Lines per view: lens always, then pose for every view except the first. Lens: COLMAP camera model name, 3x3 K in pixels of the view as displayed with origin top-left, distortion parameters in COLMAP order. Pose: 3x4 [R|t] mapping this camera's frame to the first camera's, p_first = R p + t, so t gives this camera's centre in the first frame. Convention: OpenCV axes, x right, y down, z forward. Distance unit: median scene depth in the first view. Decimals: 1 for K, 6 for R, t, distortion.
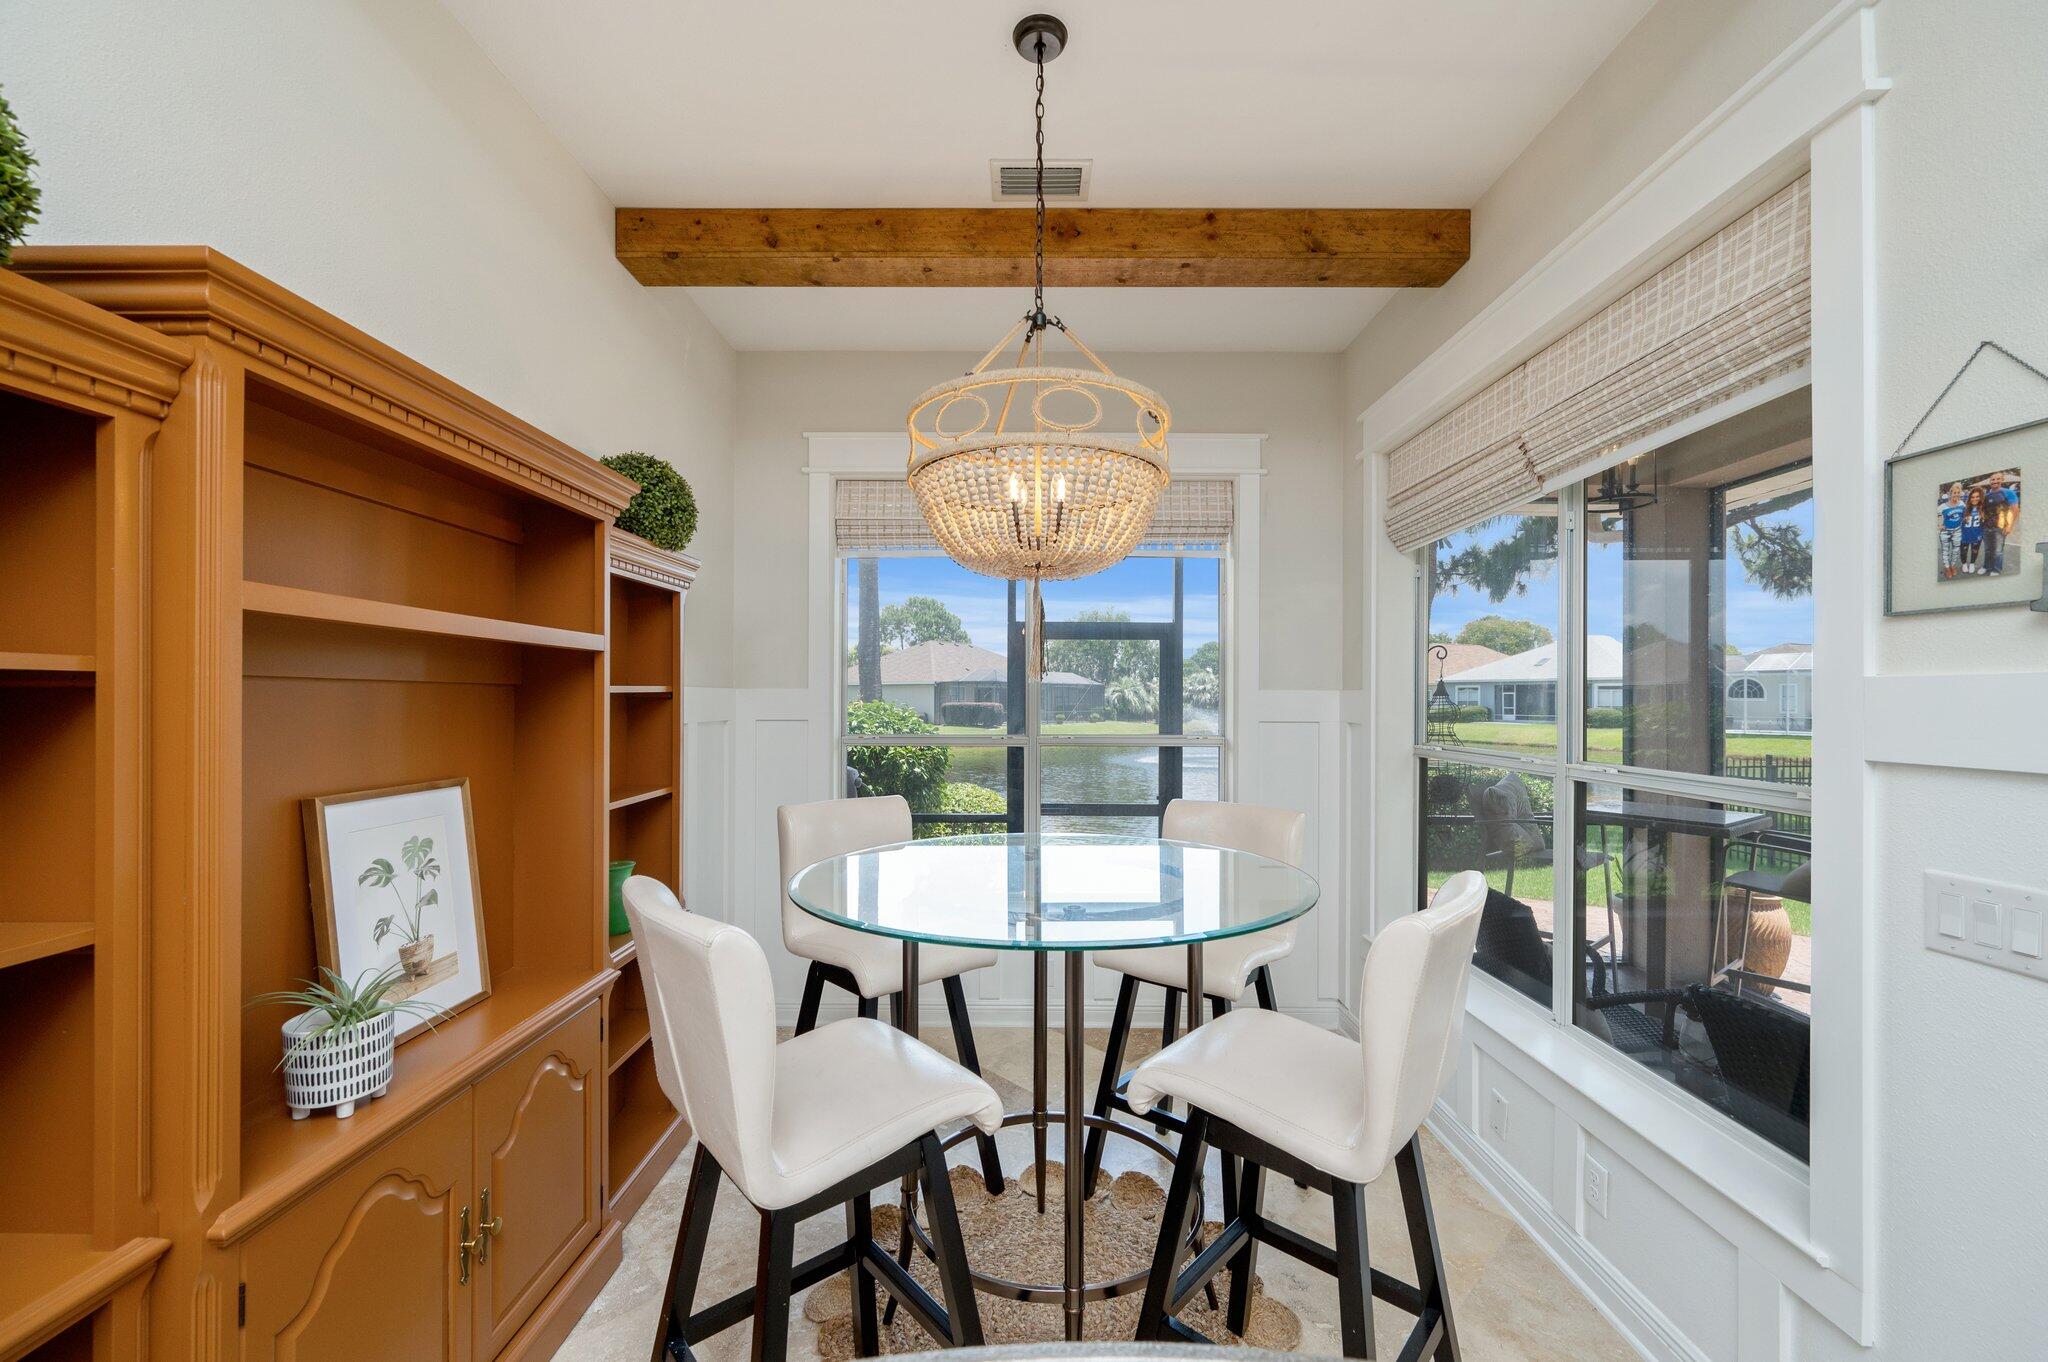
lens RADIAL K [[784.0, 0, 1035.9], [0, 784.0, 691.0], [0, 0, 1]] dist [-0.001004, -0.000414]
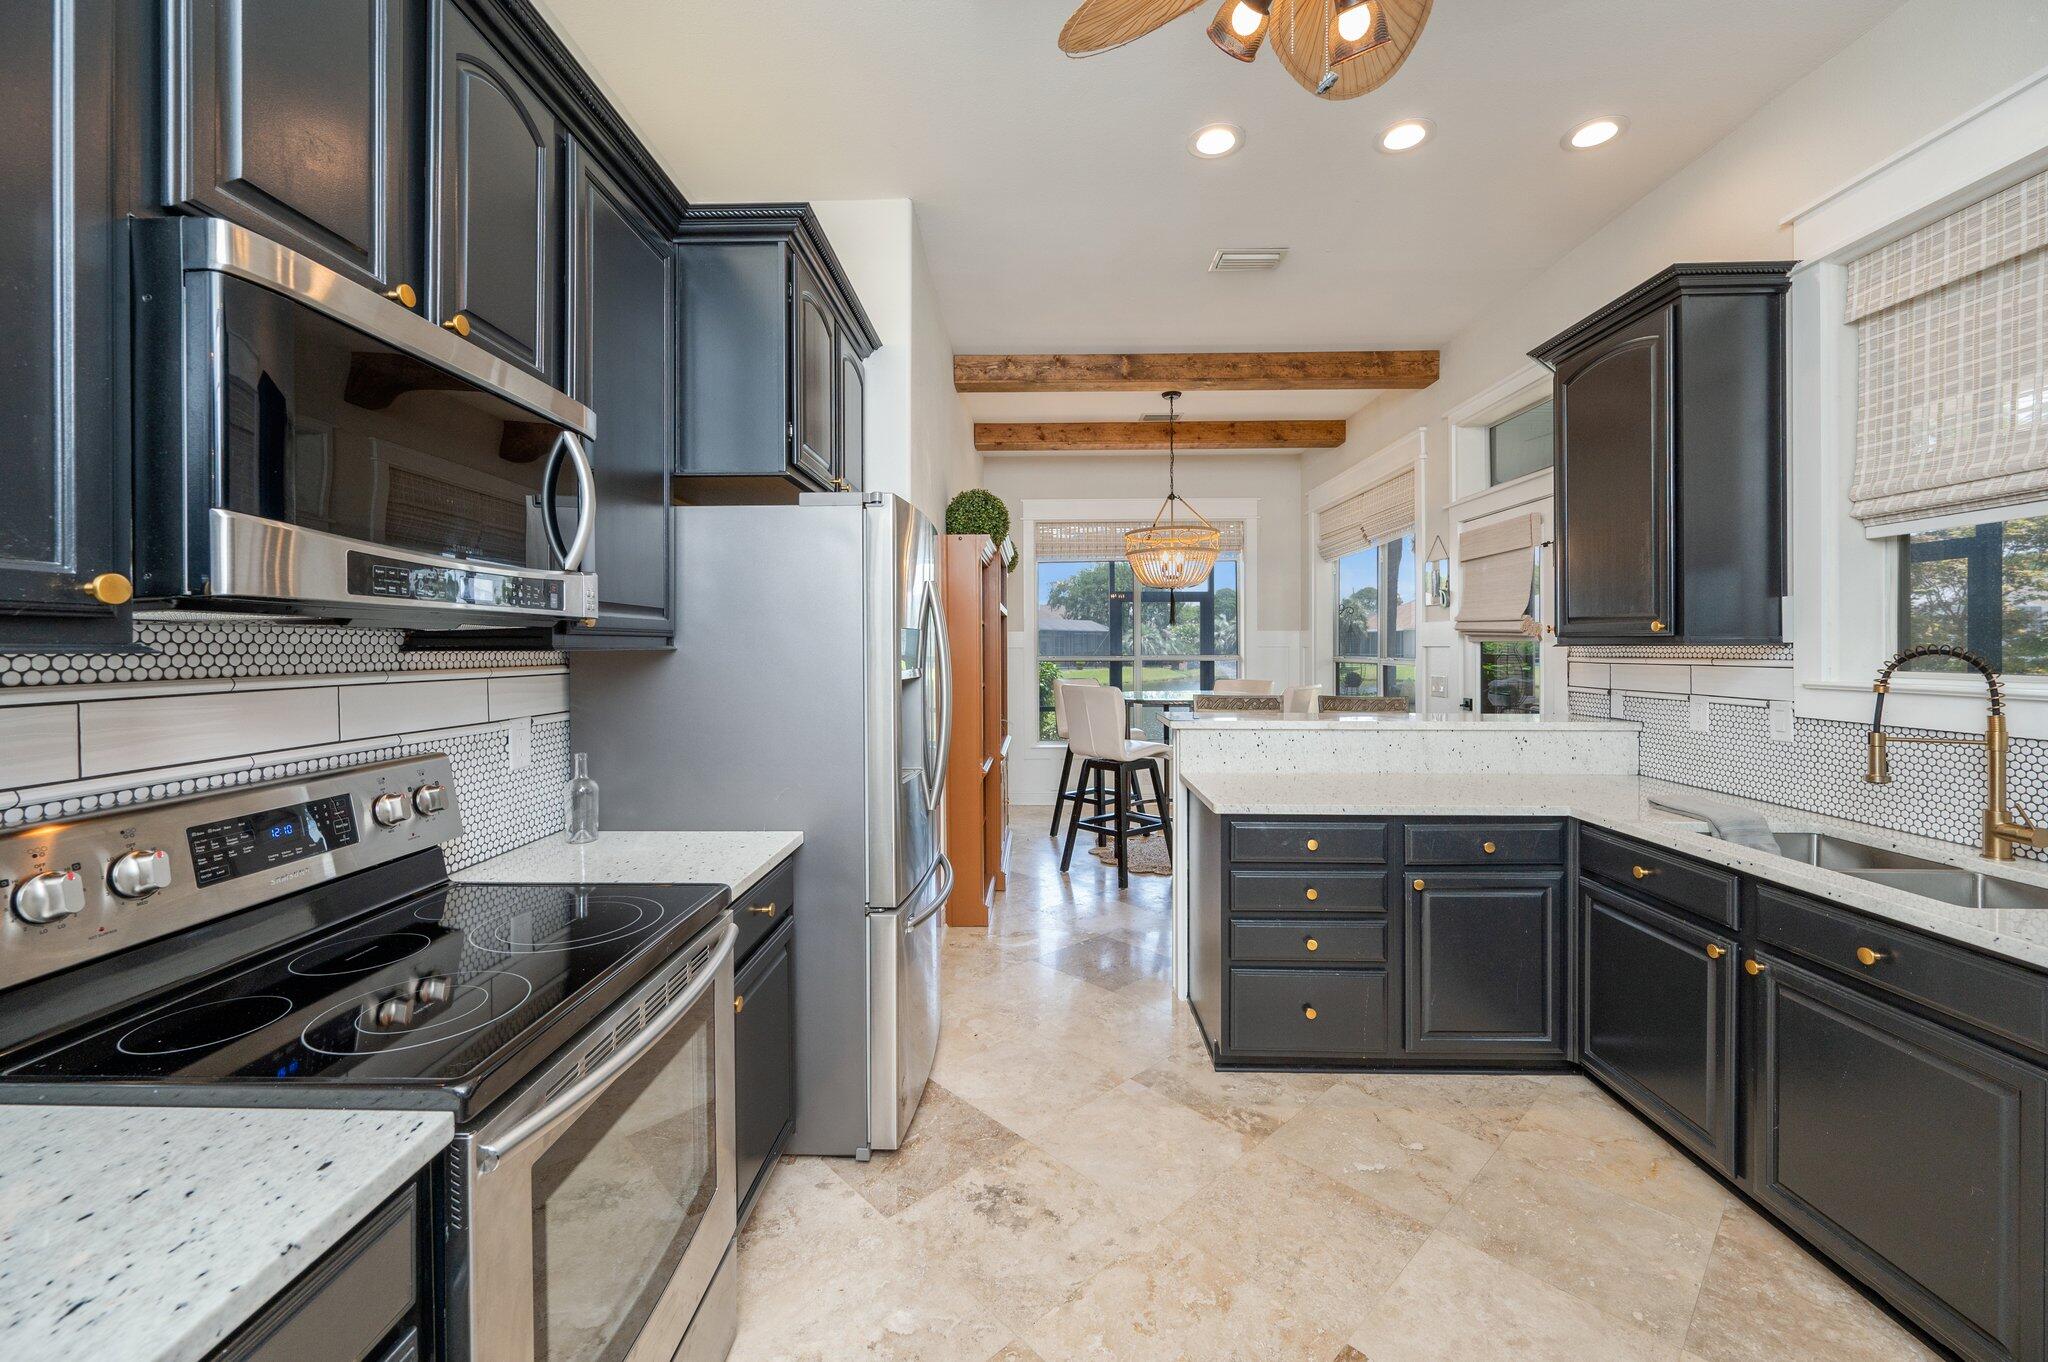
lens RADIAL K [[815.4, 0, 1023.0], [0, 815.4, 646.9], [0, 0, 1]] dist [-0.001708, -0.000250]
pose [[0.999595, -0.005309, -0.027954, -0.506736], [0.005568, 0.999942, 0.009196, 0.038168], [0.027903, -0.009348, 0.999567, -2.194461]]
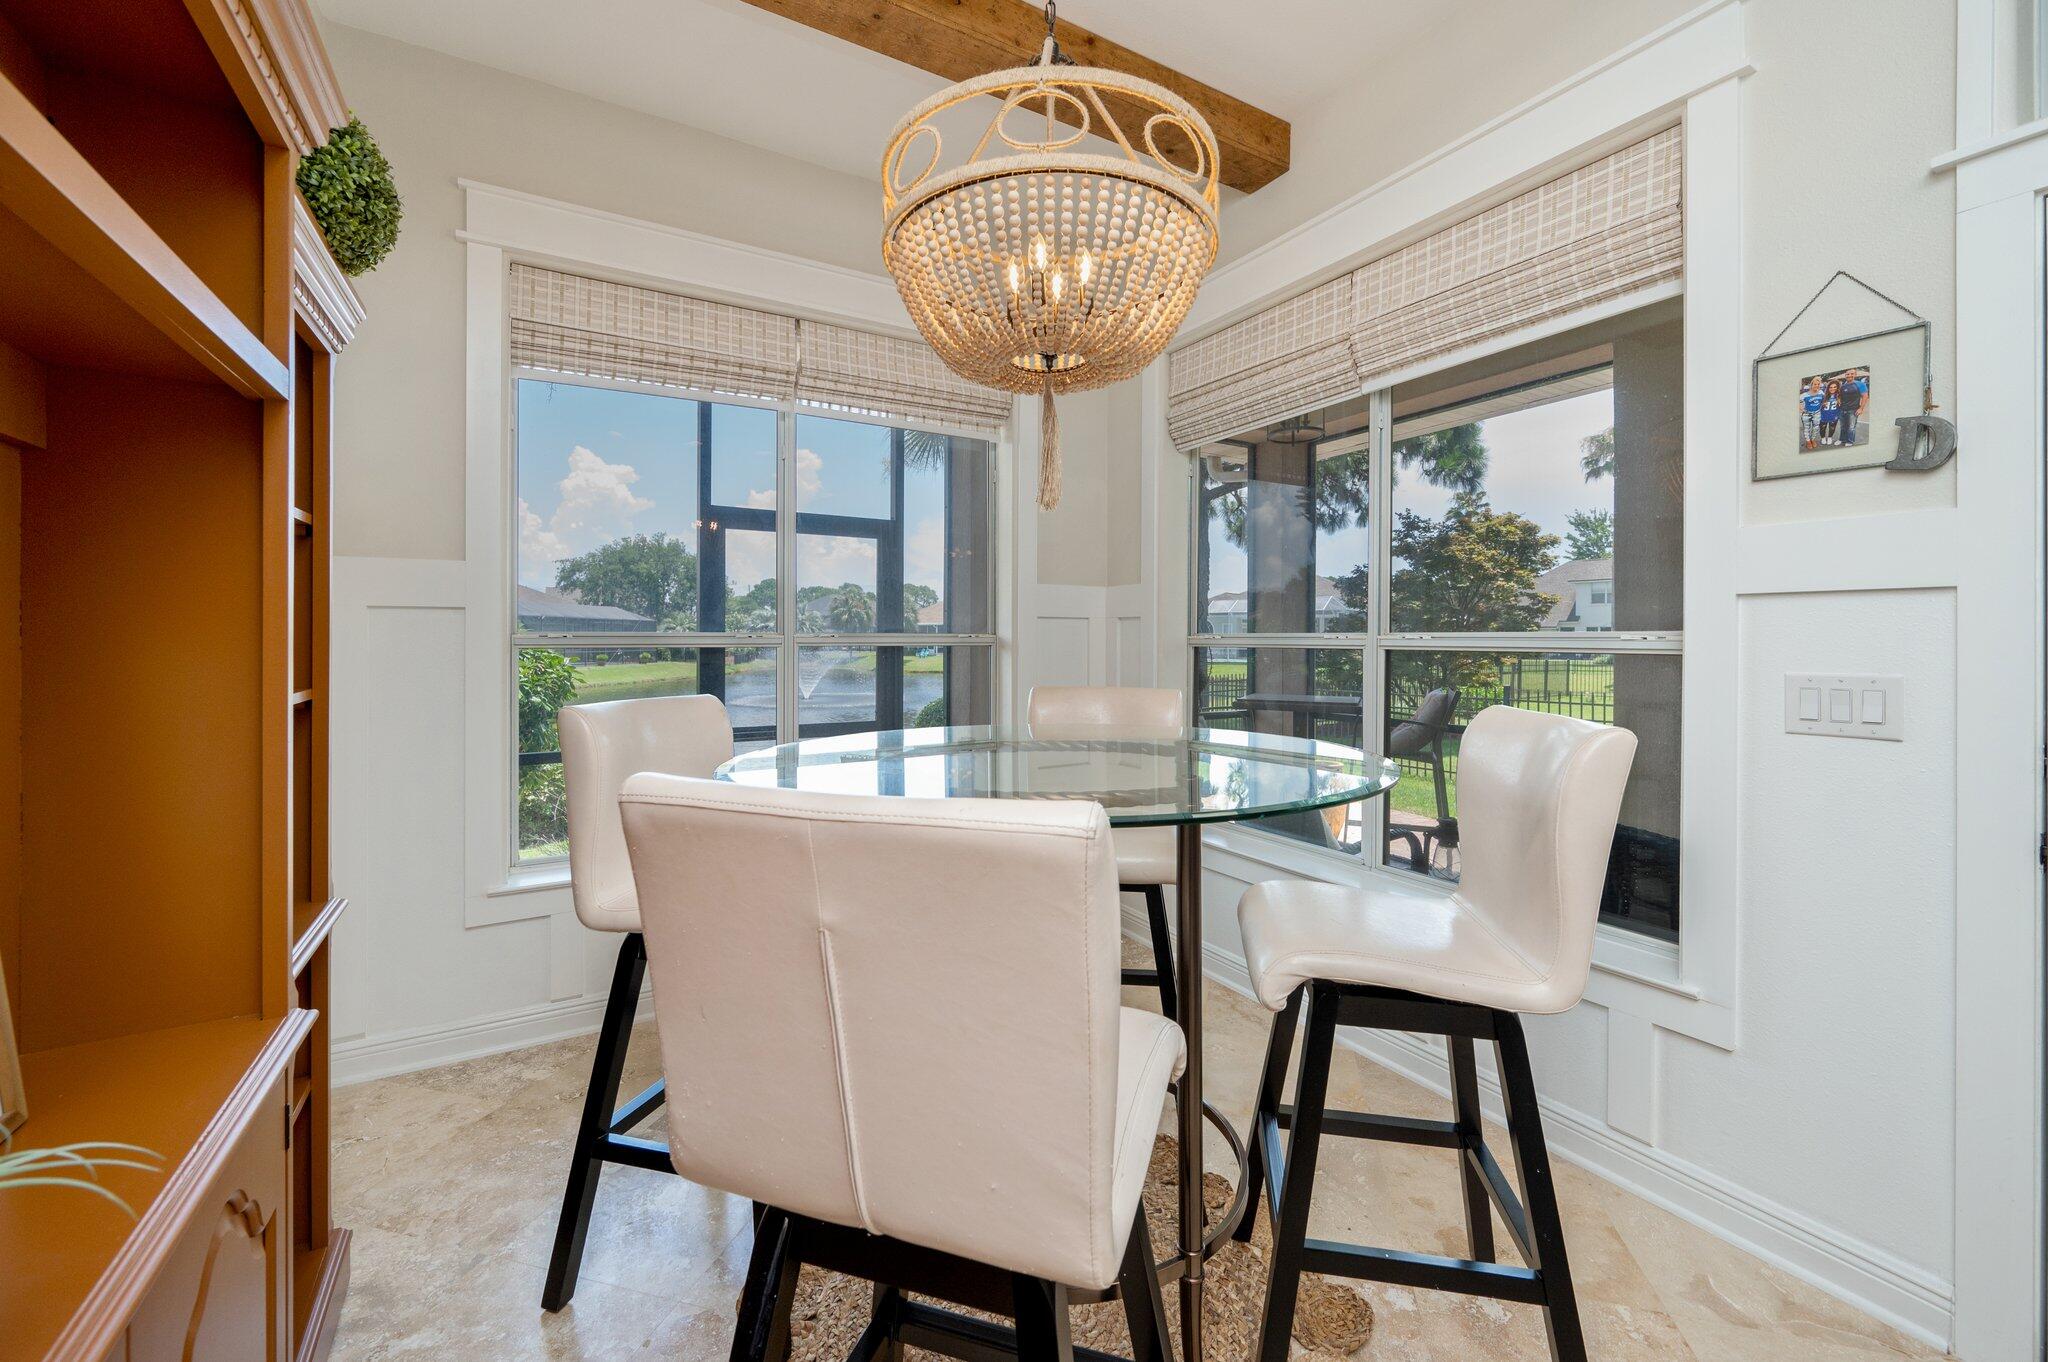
lens RADIAL K [[799.0, 0, 1016.0], [0, 799.0, 637.8], [0, 0, 1]] dist [-0.005665, 0.000068]
pose [[0.866078, -0.002185, 0.499904, -0.482309], [-0.002374, 0.999961, 0.008485, 0.120698], [-0.499903, -0.008536, 0.866039, 0.367768]]
